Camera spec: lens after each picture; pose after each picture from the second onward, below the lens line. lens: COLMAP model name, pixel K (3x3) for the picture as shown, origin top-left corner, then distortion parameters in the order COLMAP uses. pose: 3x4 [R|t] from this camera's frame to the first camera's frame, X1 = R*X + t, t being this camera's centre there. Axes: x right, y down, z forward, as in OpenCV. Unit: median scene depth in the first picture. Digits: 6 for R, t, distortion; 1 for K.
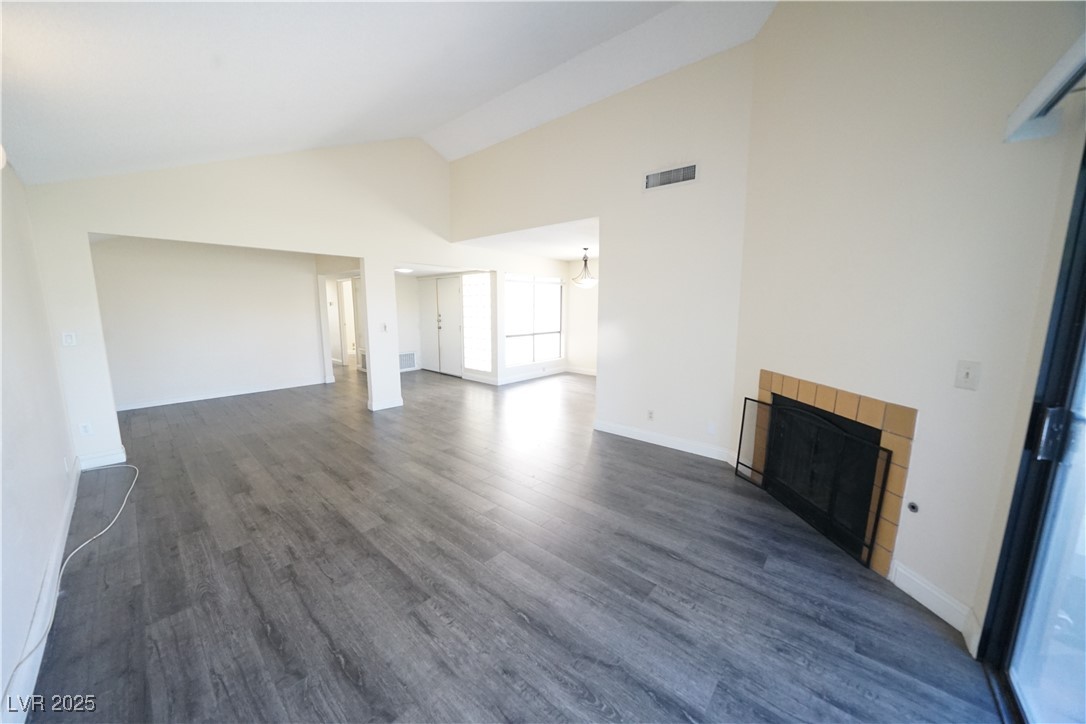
lens RADIAL K [[373.6, 0, 539.0], [0, 373.6, 364.3], [0, 0, 1]] dist [-0.025504, 0.002413]
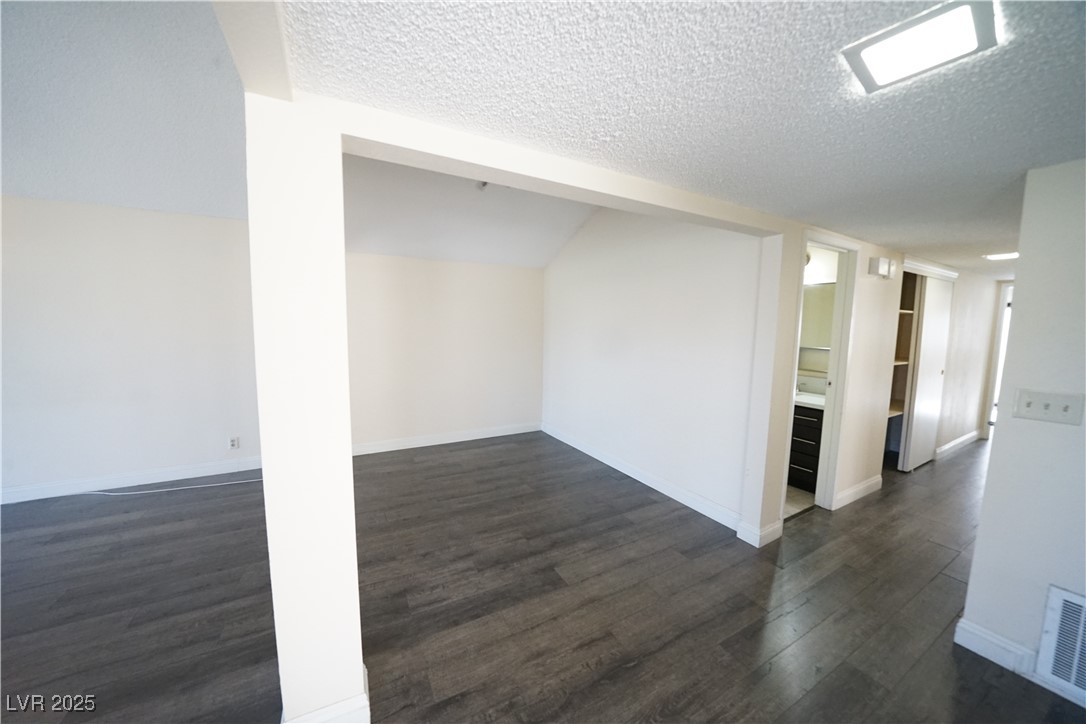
lens RADIAL K [[373.6, 0, 540.0], [0, 373.6, 363.9], [0, 0, 1]] dist [-0.025504, 0.002413]
pose [[-0.340487, 0.086128, -0.936296, -0.279141], [-0.154785, 0.977076, 0.146167, -0.210550], [0.927421, 0.194692, -0.319351, 1.372654]]
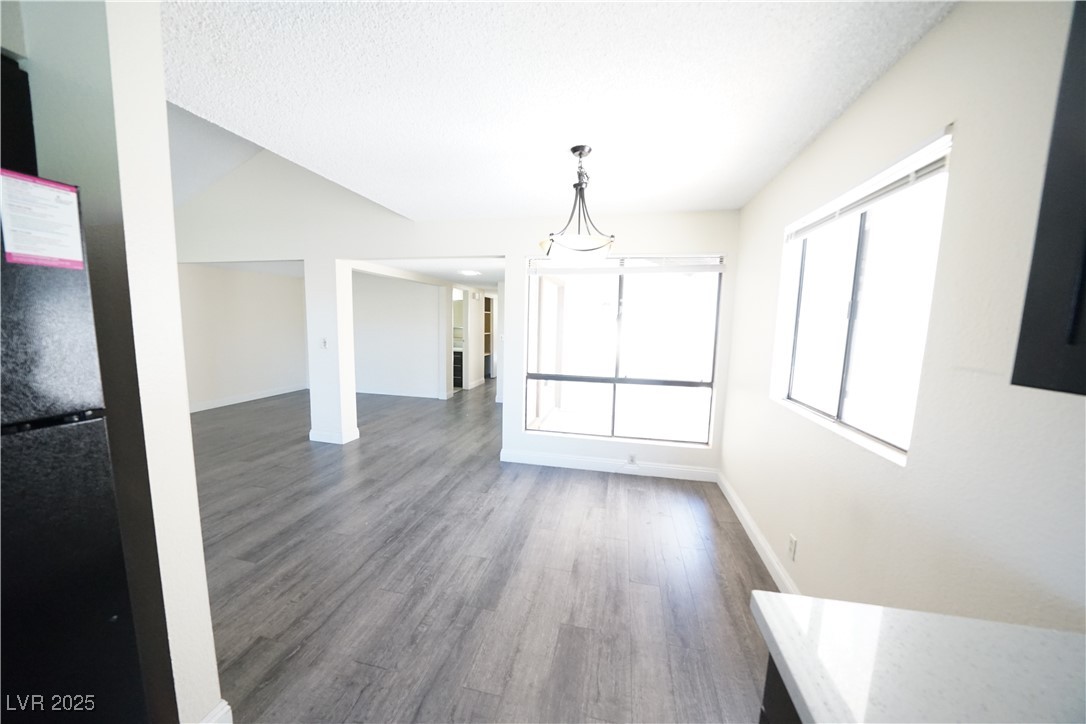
lens RADIAL K [[373.6, 0, 538.7], [0, 373.6, 366.0], [0, 0, 1]] dist [-0.025504, 0.002413]
pose [[0.485066, 0.107156, -0.867888, 0.567820], [-0.148290, 0.988170, 0.039127, -0.166907], [0.861813, 0.109720, 0.495217, 1.119682]]
